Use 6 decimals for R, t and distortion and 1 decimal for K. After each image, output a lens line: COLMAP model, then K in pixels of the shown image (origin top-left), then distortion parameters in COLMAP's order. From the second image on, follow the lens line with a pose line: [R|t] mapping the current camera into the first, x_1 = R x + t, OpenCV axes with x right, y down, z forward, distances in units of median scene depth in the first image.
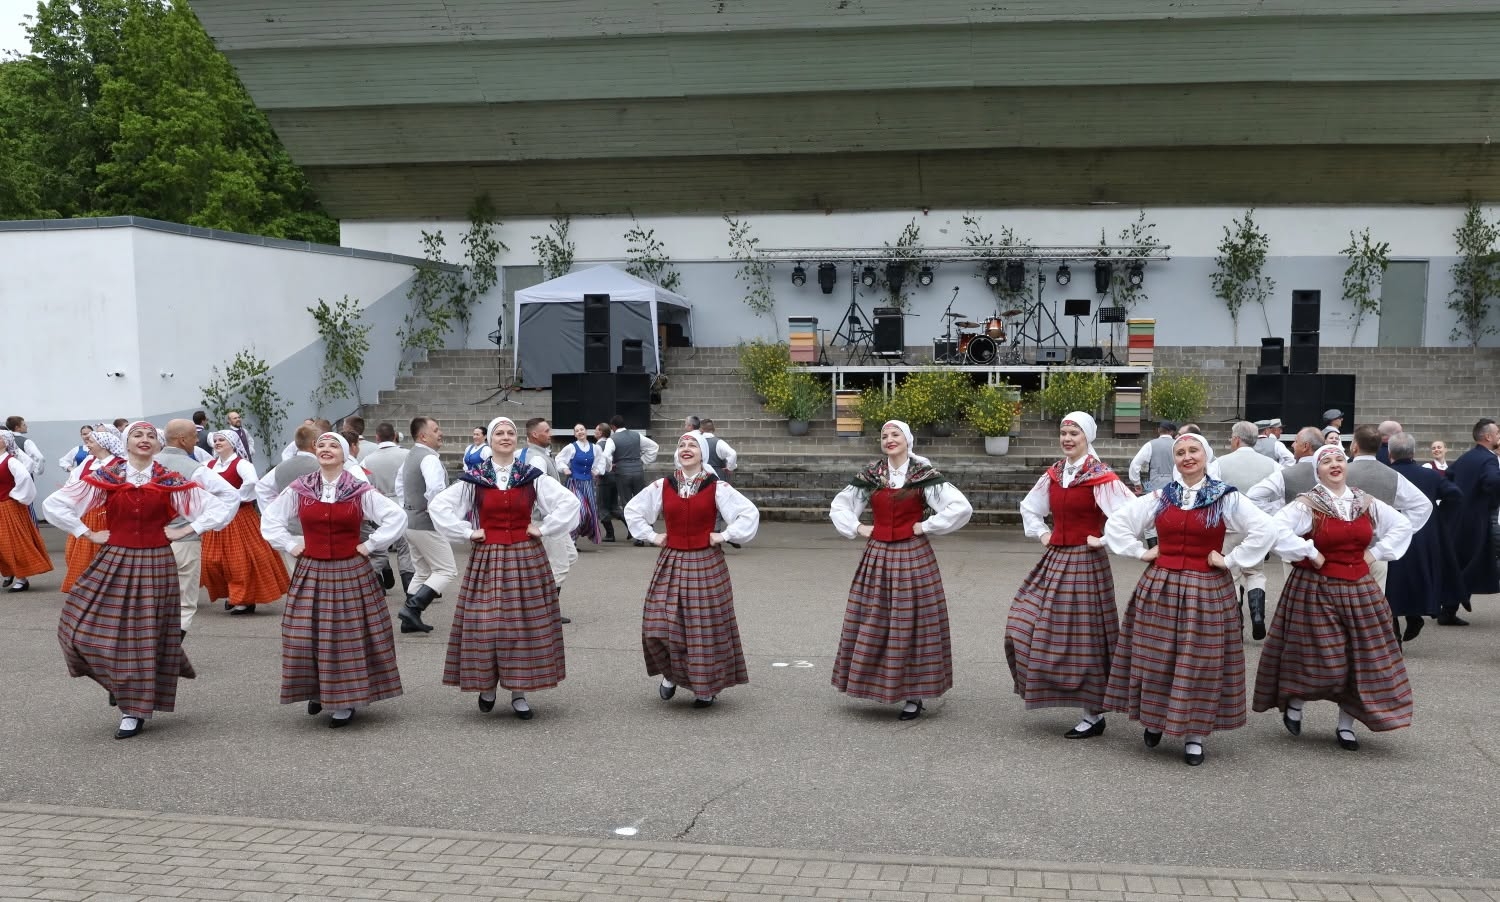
lens RADIAL K [[1280.7, 0, 857.5], [0, 1280.7, 587.9], [0, 0, 1]] dist [-0.094934, 0.093562]
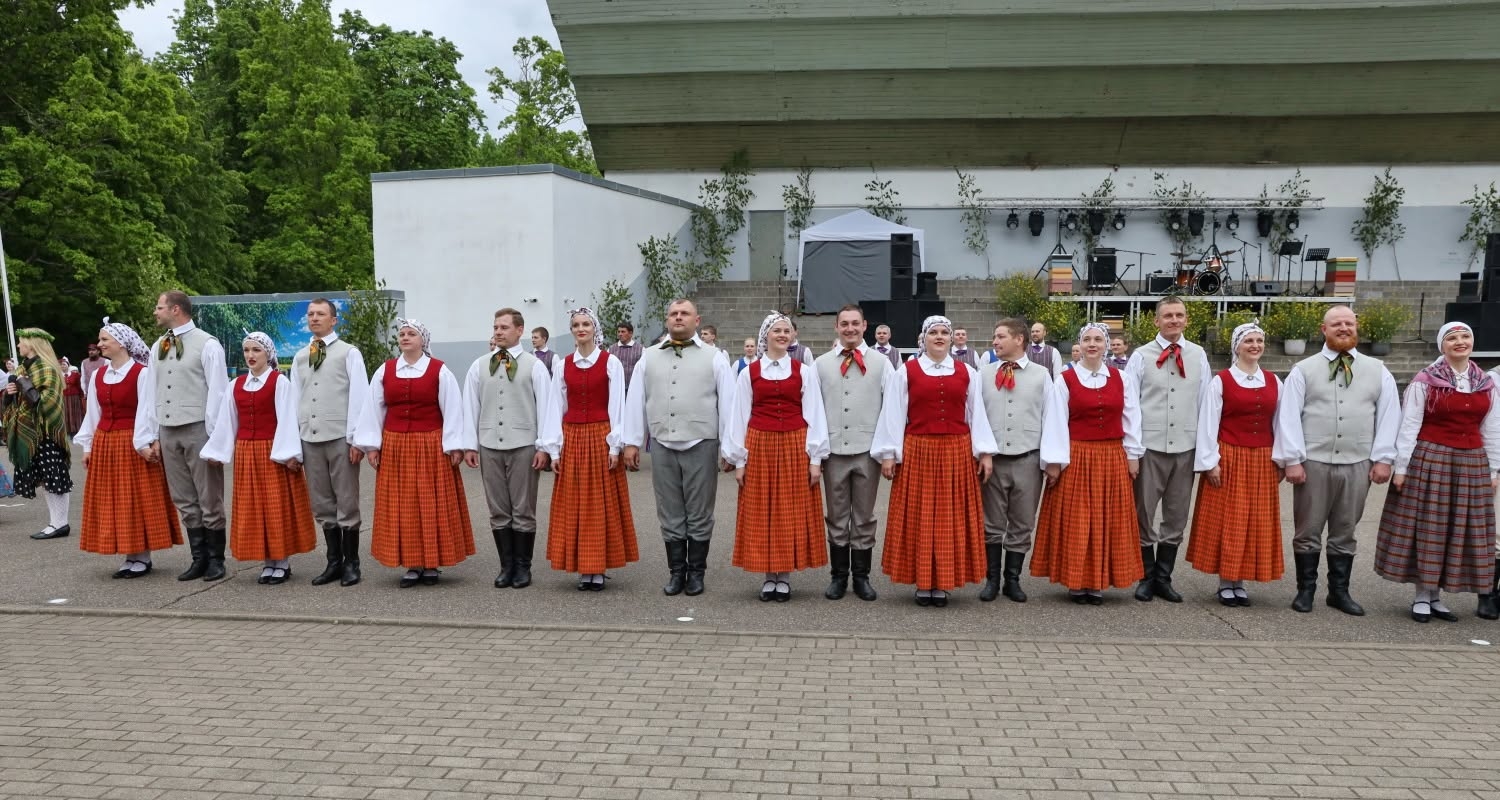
lens RADIAL K [[1063.2, 0, 752.5], [0, 1063.2, 503.2], [0, 0, 1]] dist [-0.111717, 0.089727]
pose [[0.999734, -0.009471, 0.021031, -0.320155], [0.009142, 0.999835, 0.015695, 0.002565], [-0.021177, -0.015498, 0.999656, 0.015838]]
